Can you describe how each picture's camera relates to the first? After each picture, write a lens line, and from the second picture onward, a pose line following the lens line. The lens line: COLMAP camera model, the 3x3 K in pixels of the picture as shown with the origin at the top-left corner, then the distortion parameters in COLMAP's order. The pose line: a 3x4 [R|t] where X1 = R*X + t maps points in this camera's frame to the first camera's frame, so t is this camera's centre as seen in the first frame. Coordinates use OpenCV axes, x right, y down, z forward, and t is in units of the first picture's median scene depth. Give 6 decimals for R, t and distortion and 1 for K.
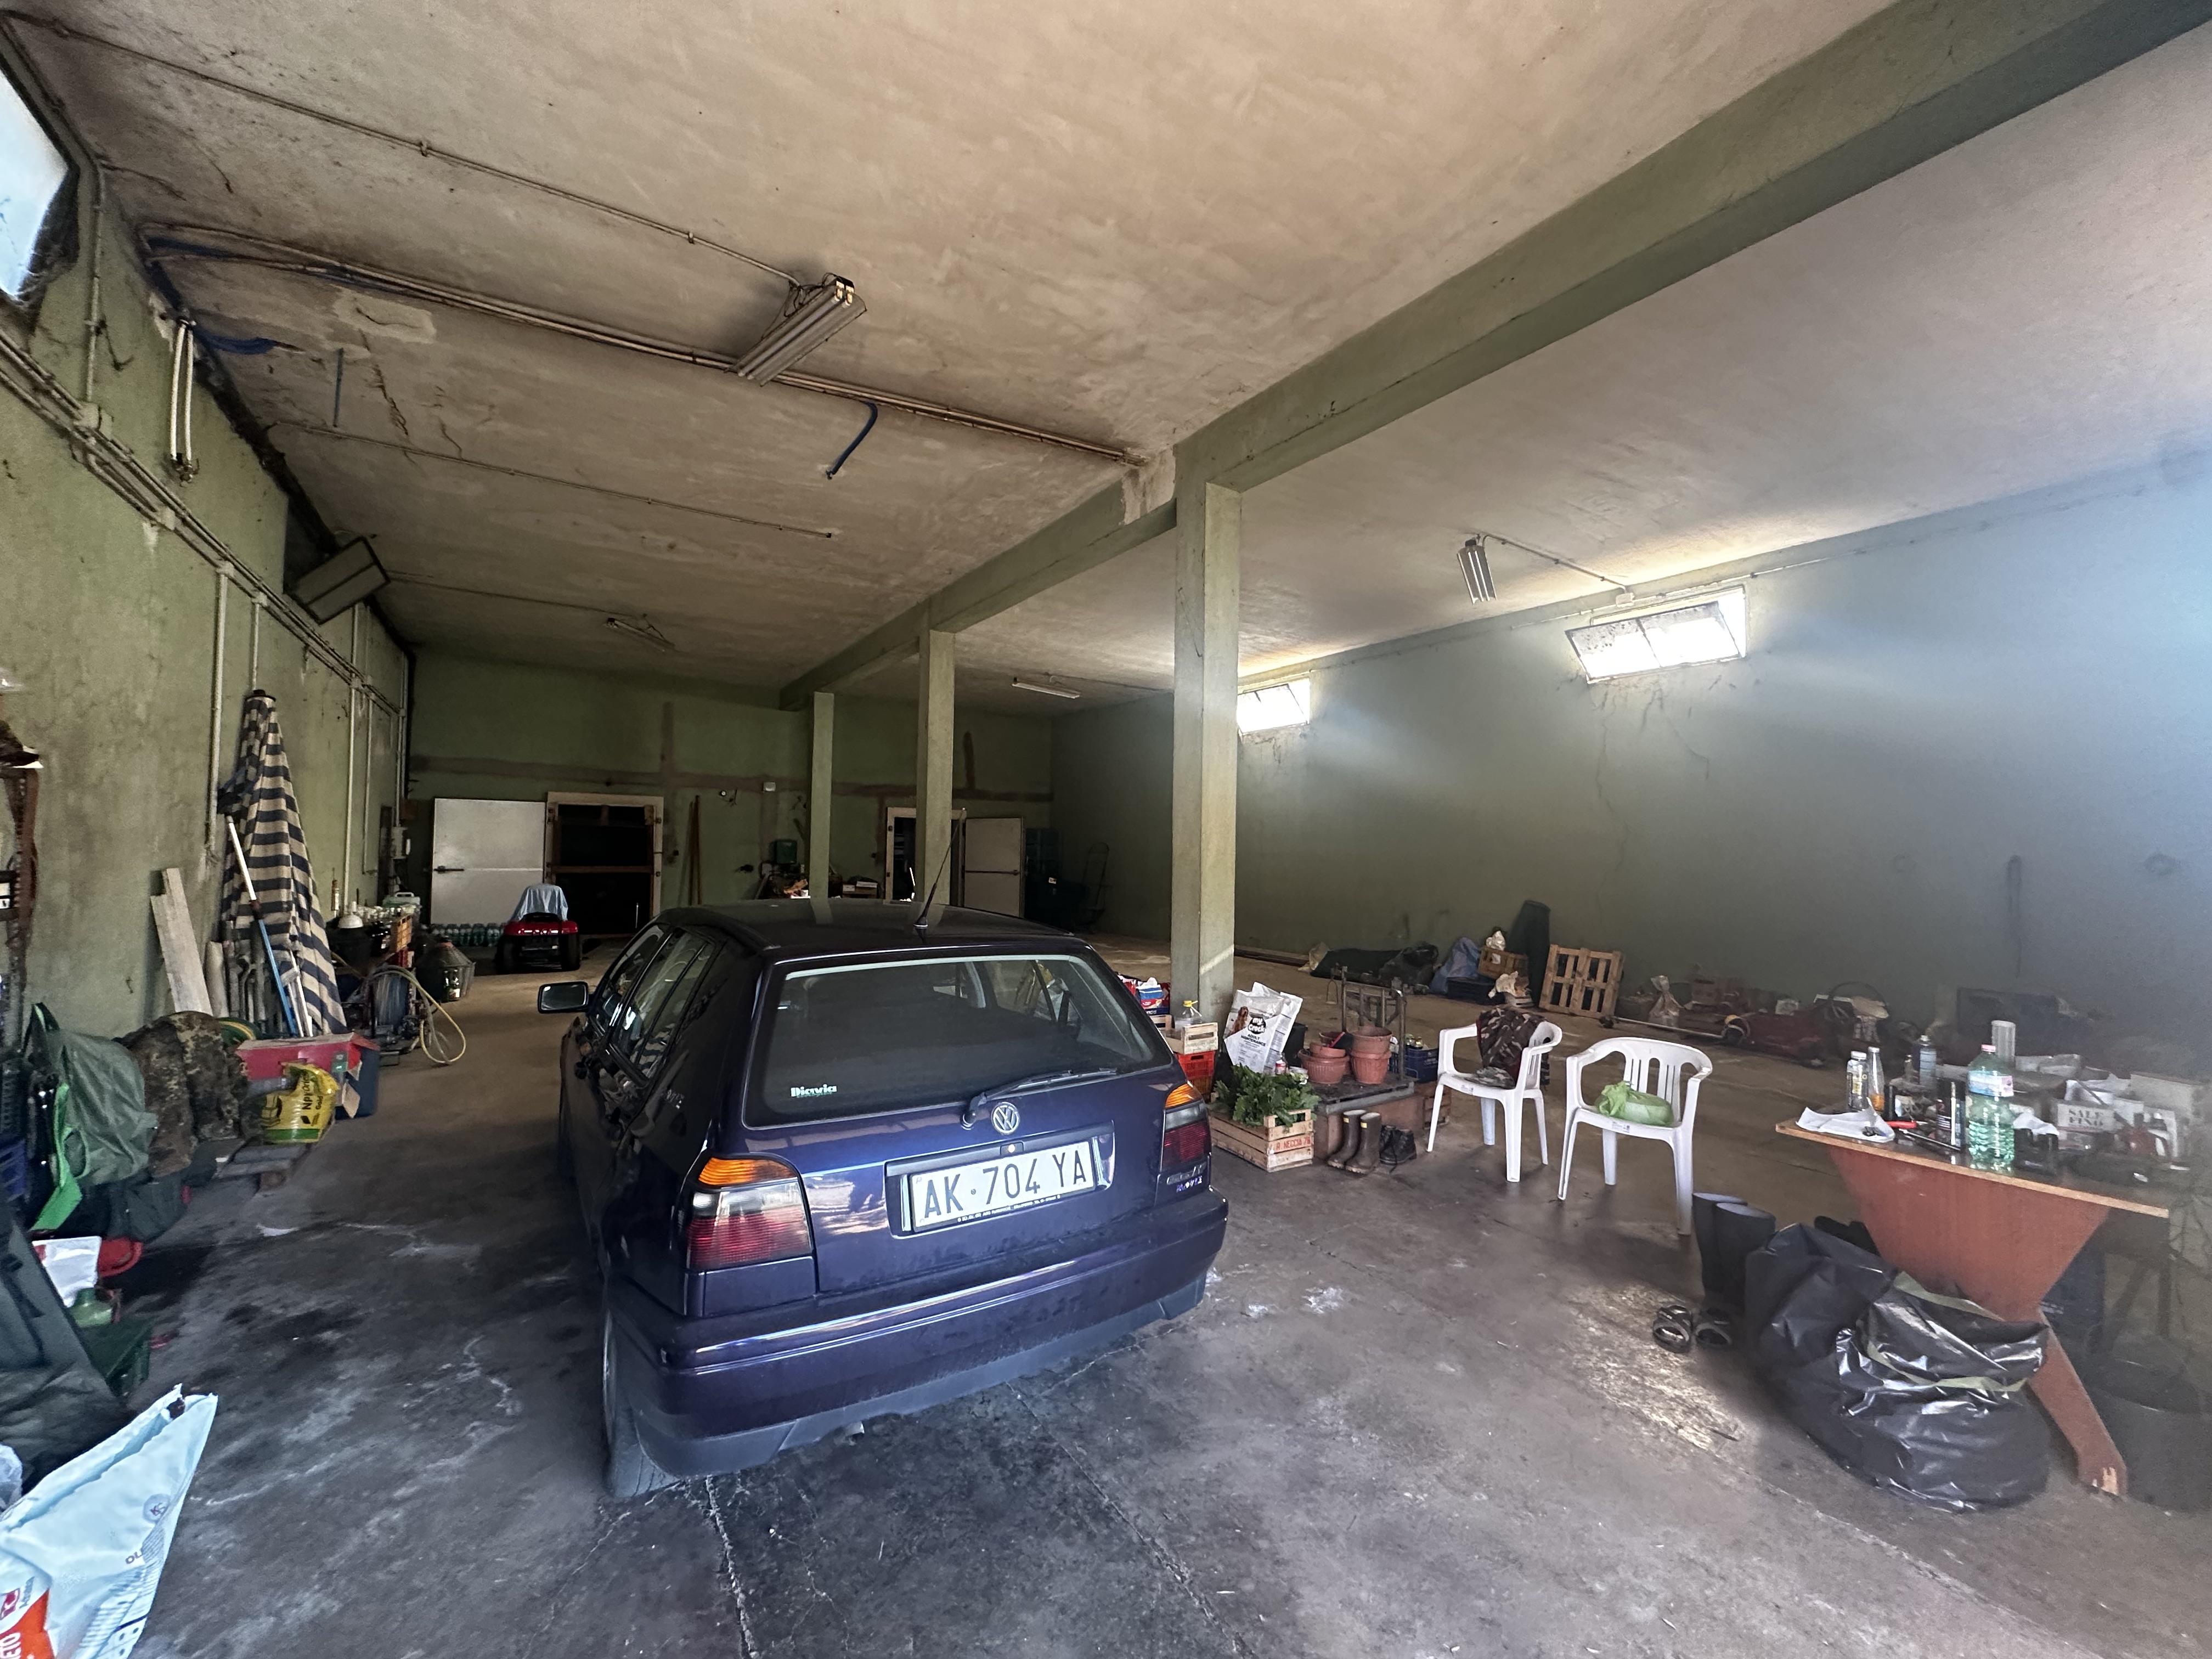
lens RADIAL K [[876.0, 0, 1102.3], [0, 876.0, 828.7], [0, 0, 1]] dist [-0.003050, 0.000547]
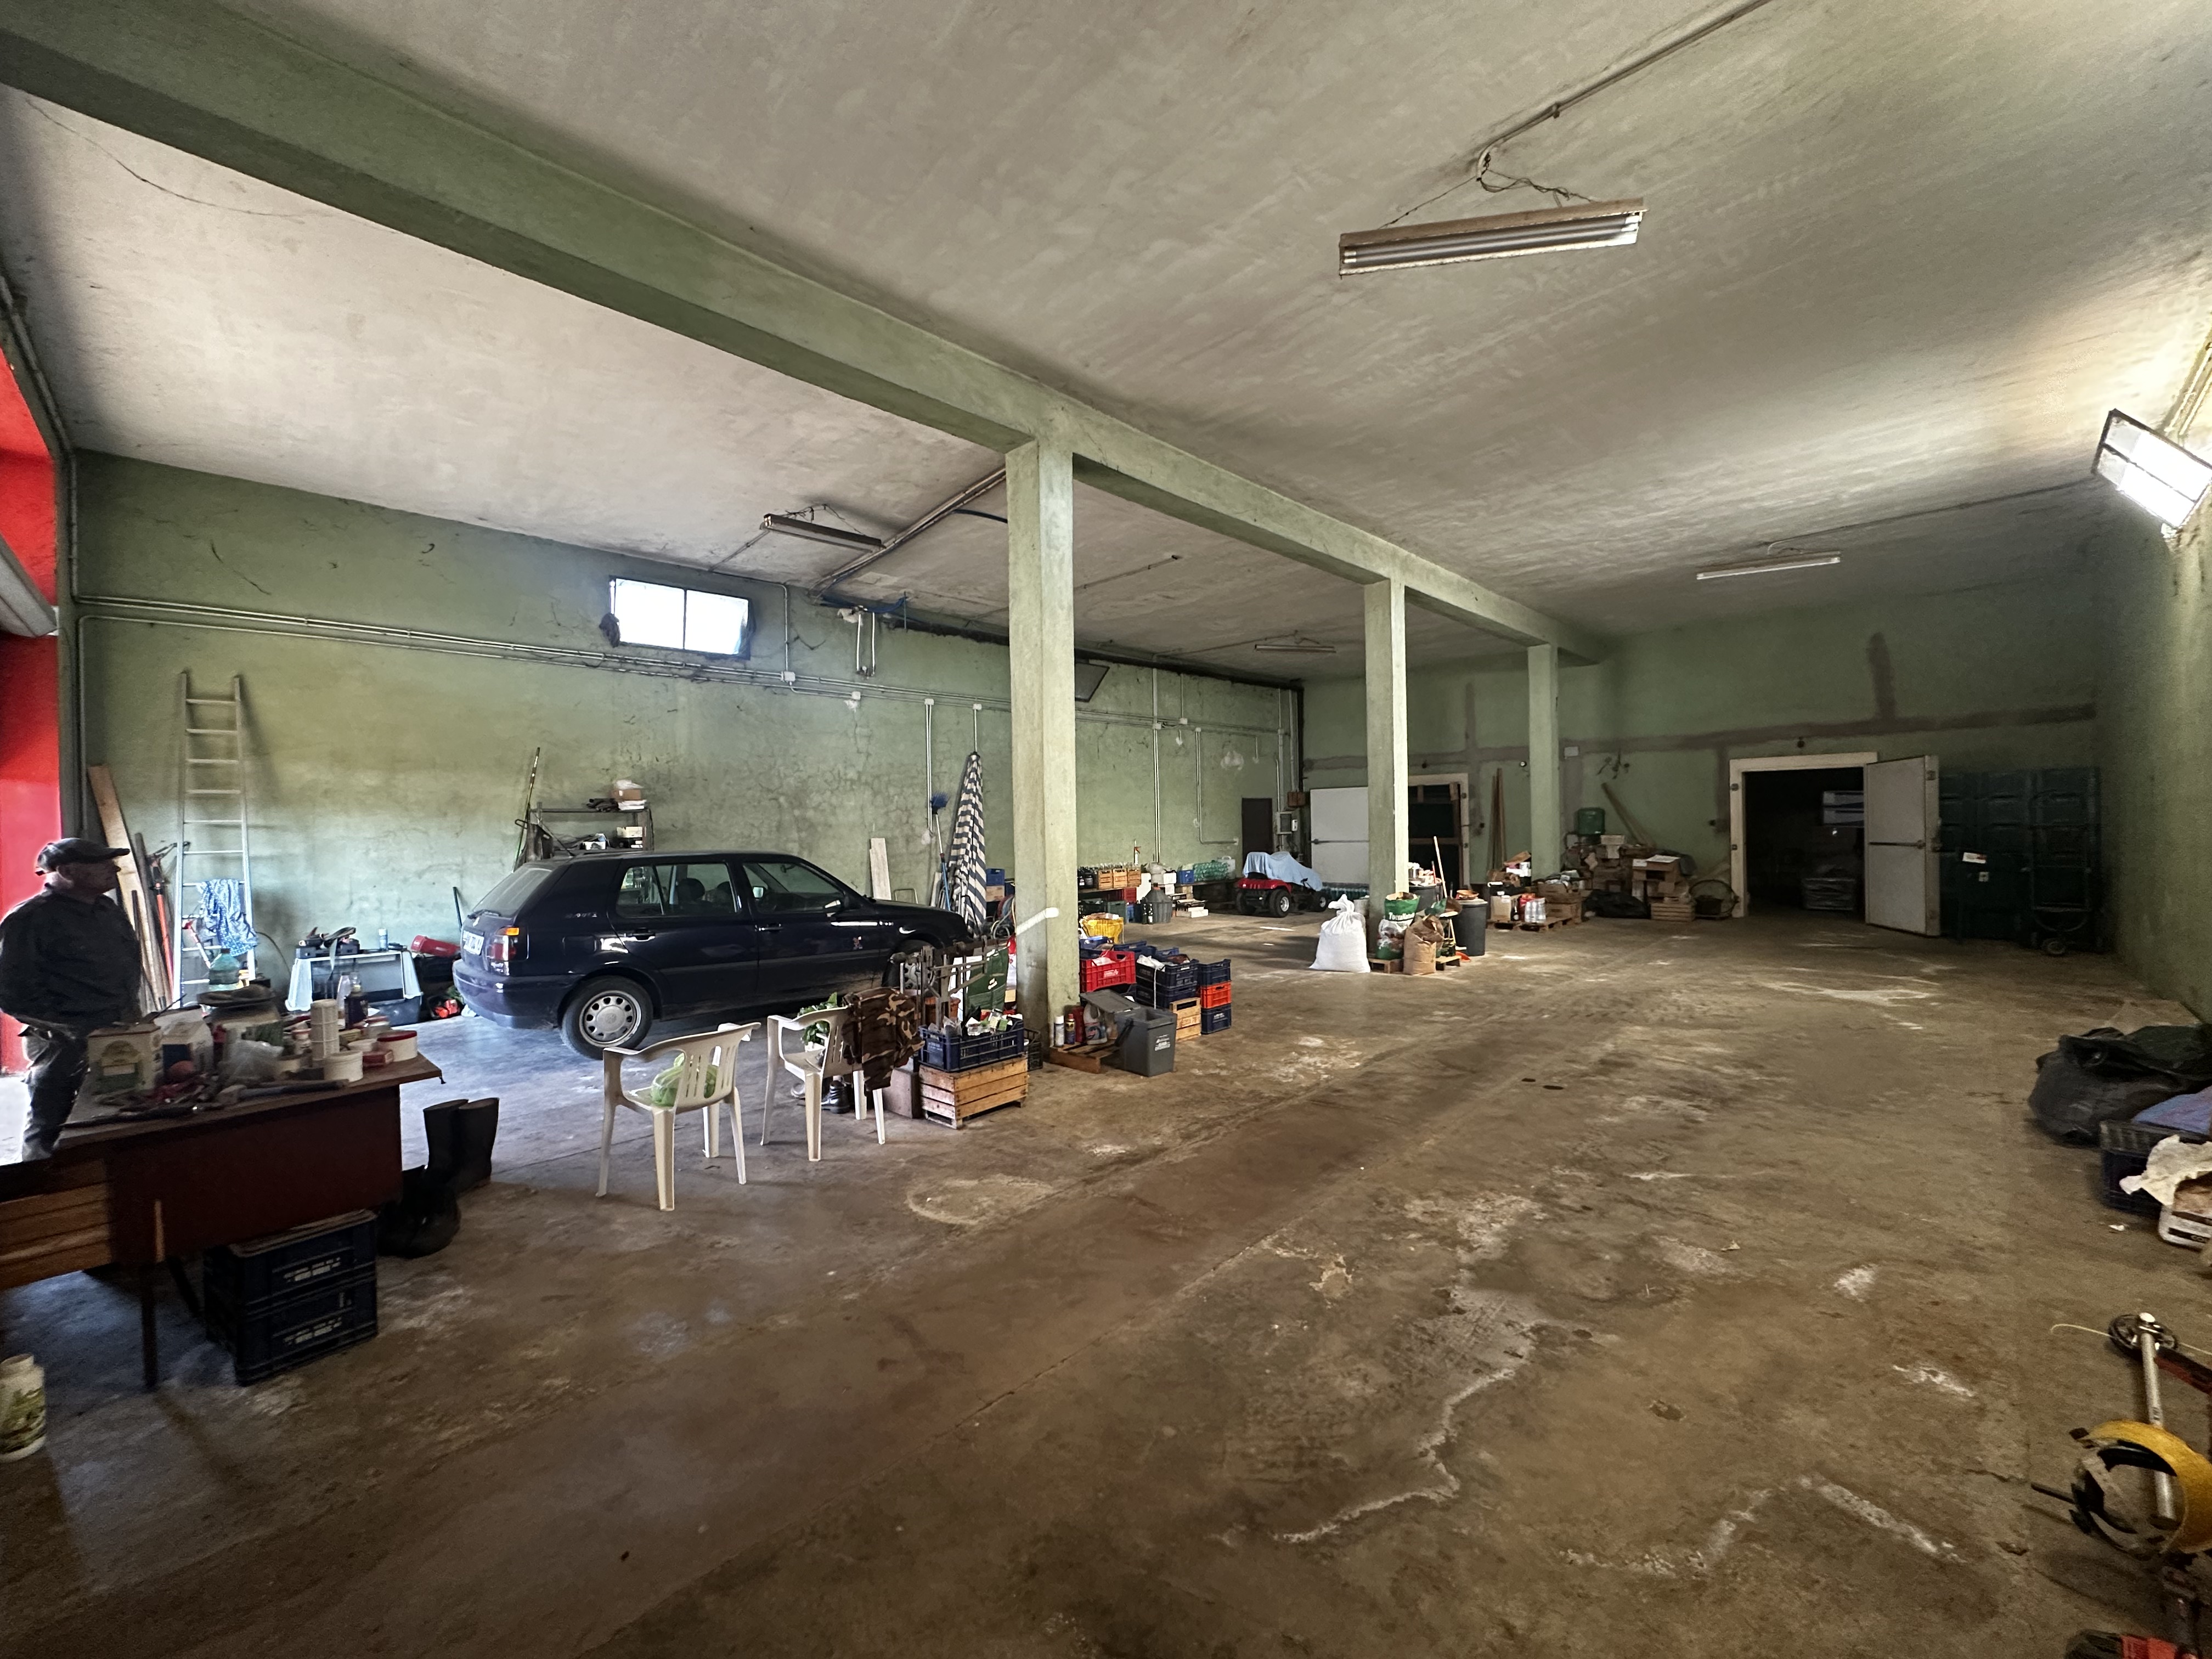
lens RADIAL K [[876.0, 0, 1104.3], [0, 876.0, 830.5], [0, 0, 1]] dist [-0.003050, 0.000547]
pose [[0.214755, -0.016162, -0.976534, 0.440476], [0.044041, 0.999006, -0.006849, 0.021056], [0.975674, -0.041536, 0.215254, 0.339879]]
